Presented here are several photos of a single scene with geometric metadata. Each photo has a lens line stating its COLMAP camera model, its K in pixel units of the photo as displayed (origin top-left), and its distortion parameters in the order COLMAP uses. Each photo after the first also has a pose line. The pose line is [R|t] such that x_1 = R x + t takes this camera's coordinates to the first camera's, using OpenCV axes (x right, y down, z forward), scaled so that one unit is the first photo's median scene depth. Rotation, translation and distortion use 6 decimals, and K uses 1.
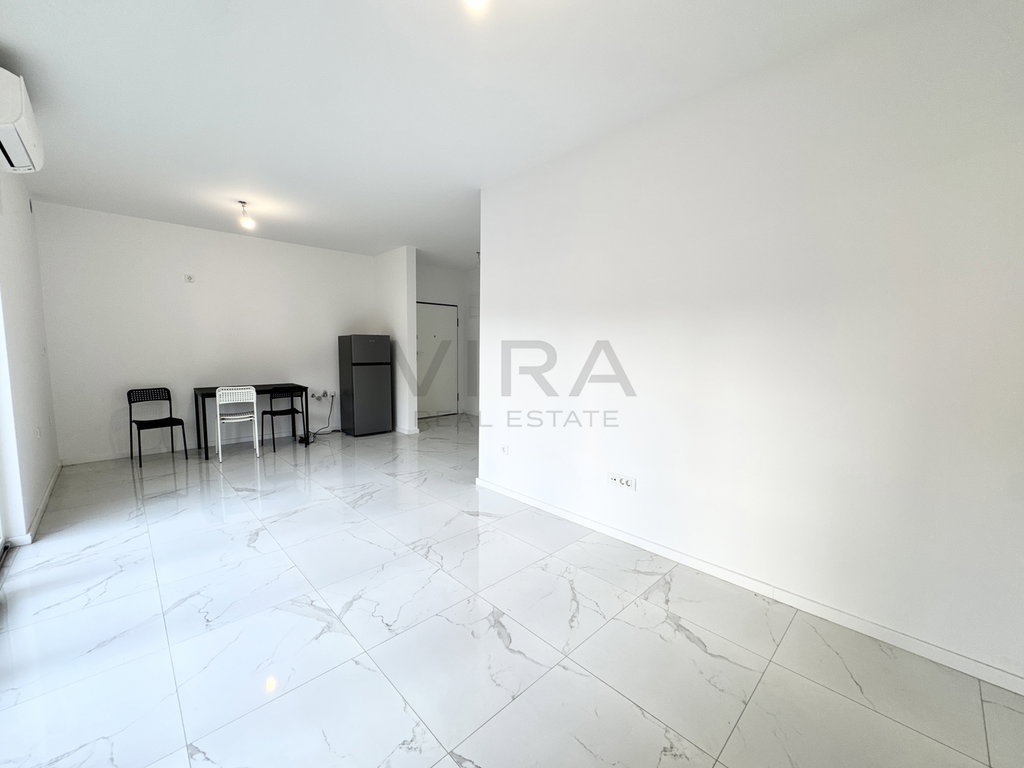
lens RADIAL K [[410.8, 0, 508.9], [0, 410.8, 383.7], [0, 0, 1]] dist [-0.002540, 0.000919]
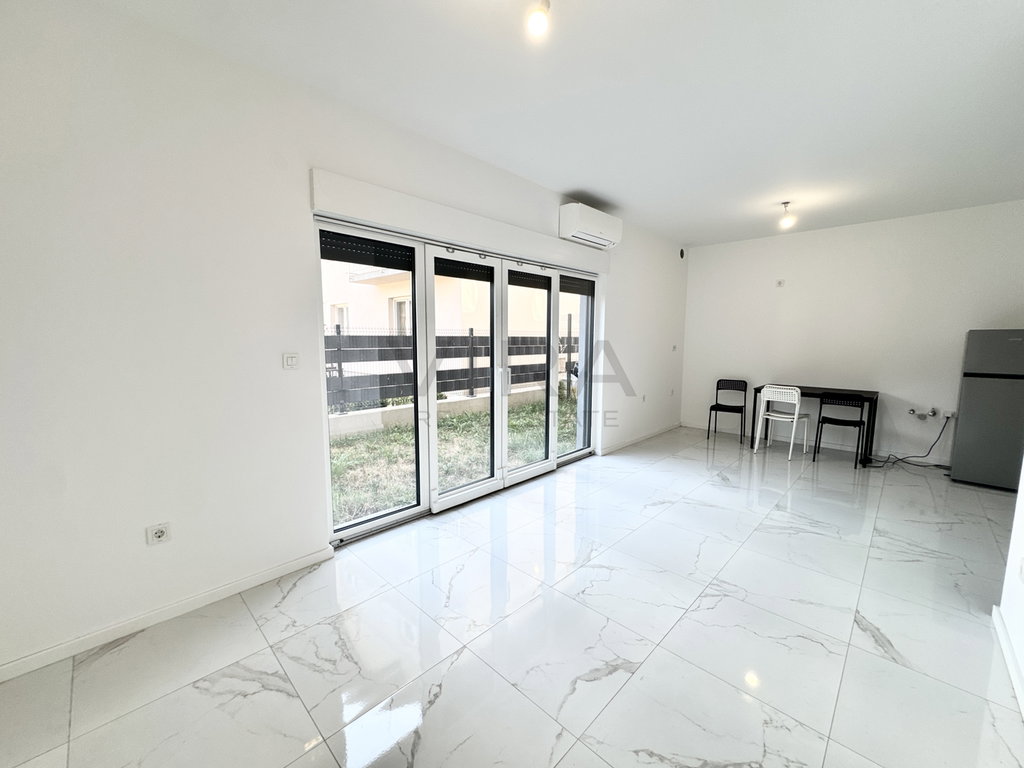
lens RADIAL K [[410.8, 0, 512.4], [0, 410.8, 385.3], [0, 0, 1]] dist [-0.002540, 0.000919]
pose [[0.034091, 0.104165, -0.993976, 0.410867], [-0.095216, 0.990368, 0.100521, -0.041937], [0.994873, 0.091216, 0.043681, 0.370040]]
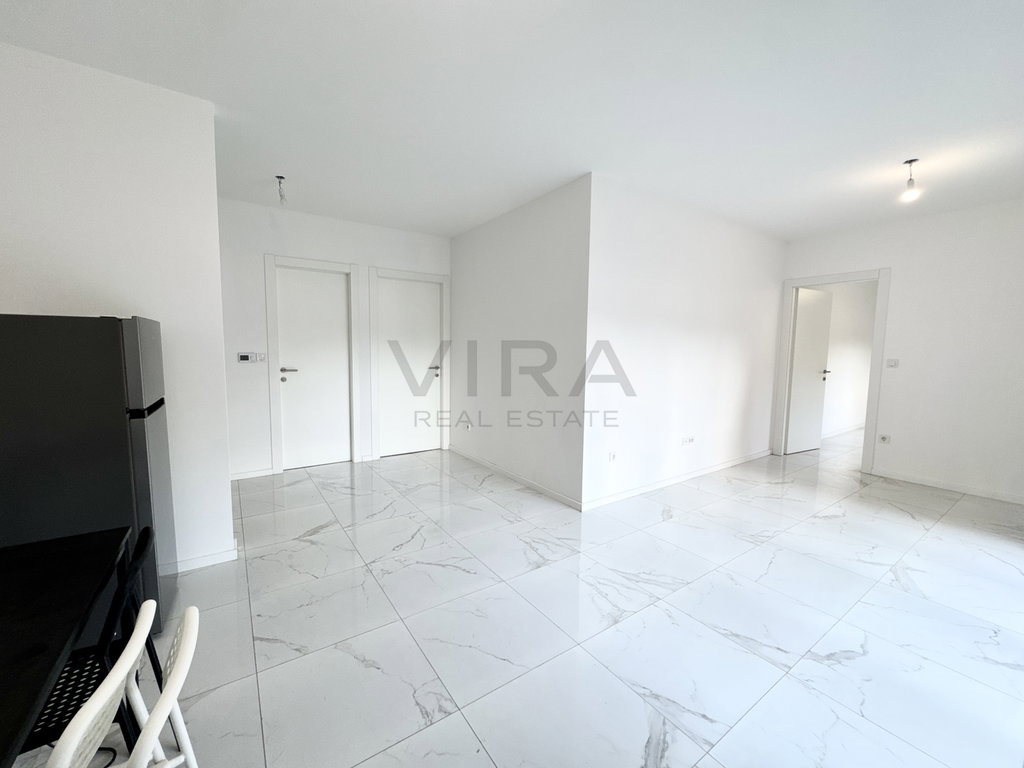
lens RADIAL K [[410.8, 0, 512.7], [0, 410.8, 387.2], [0, 0, 1]] dist [-0.002540, 0.000919]
pose [[0.155688, -0.101675, 0.982560, -0.990144], [0.079124, 0.992776, 0.090195, -0.113041], [-0.984632, 0.063702, 0.162608, 1.052578]]
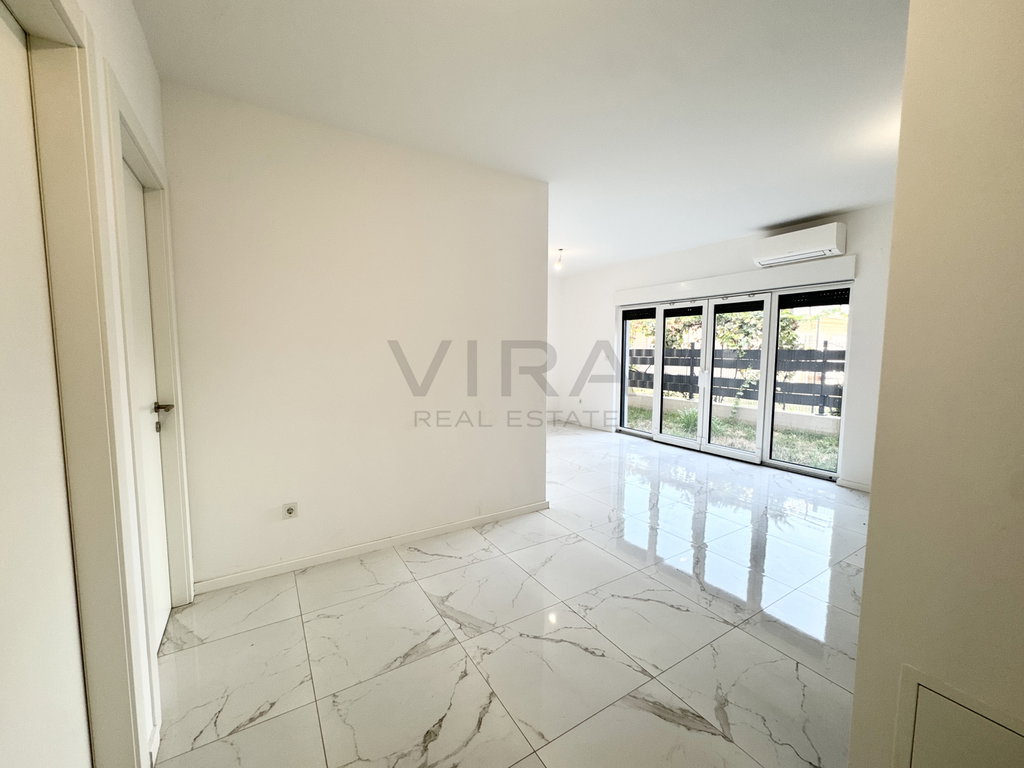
lens RADIAL K [[410.8, 0, 509.4], [0, 410.8, 384.8], [0, 0, 1]] dist [-0.002540, 0.000919]
pose [[-0.977694, -0.034356, 0.207204, -0.186441], [0.002783, 0.984326, 0.176339, -0.193603], [-0.210015, 0.172982, -0.962274, 1.964980]]
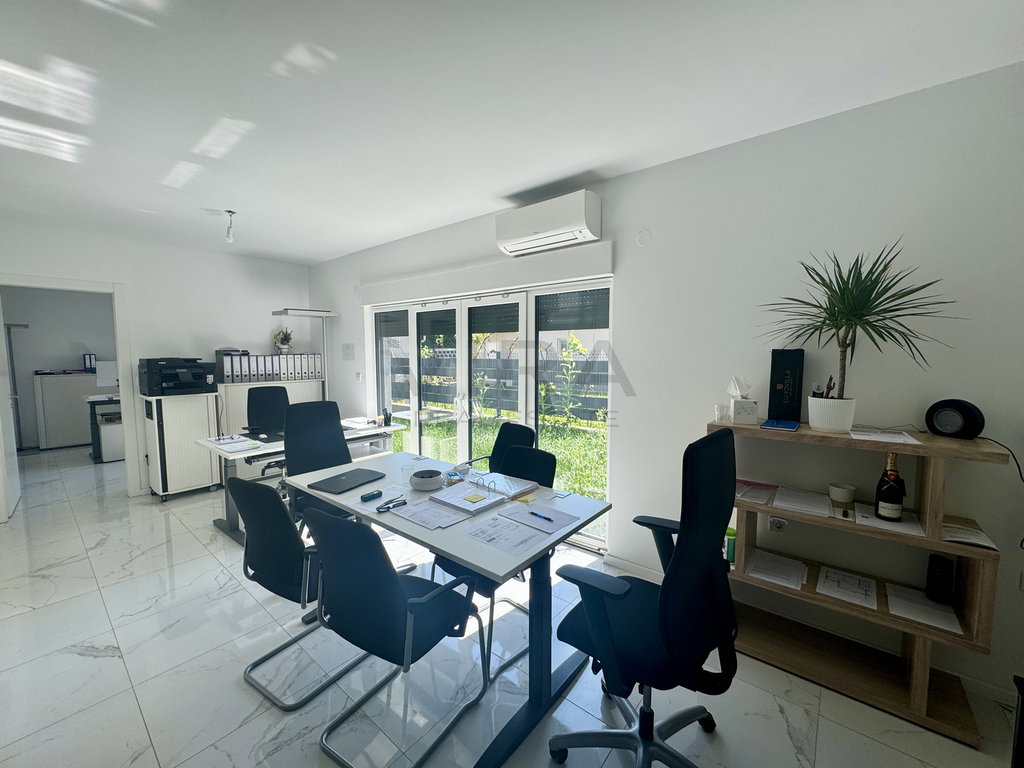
lens RADIAL K [[410.8, 0, 507.4], [0, 410.8, 384.2], [0, 0, 1]] dist [-0.002540, 0.000919]
pose [[-0.994149, -0.001708, -0.108006, -0.569812], [-0.020087, 0.985359, 0.169306, -0.200731], [0.106136, 0.170485, -0.979628, 1.442487]]
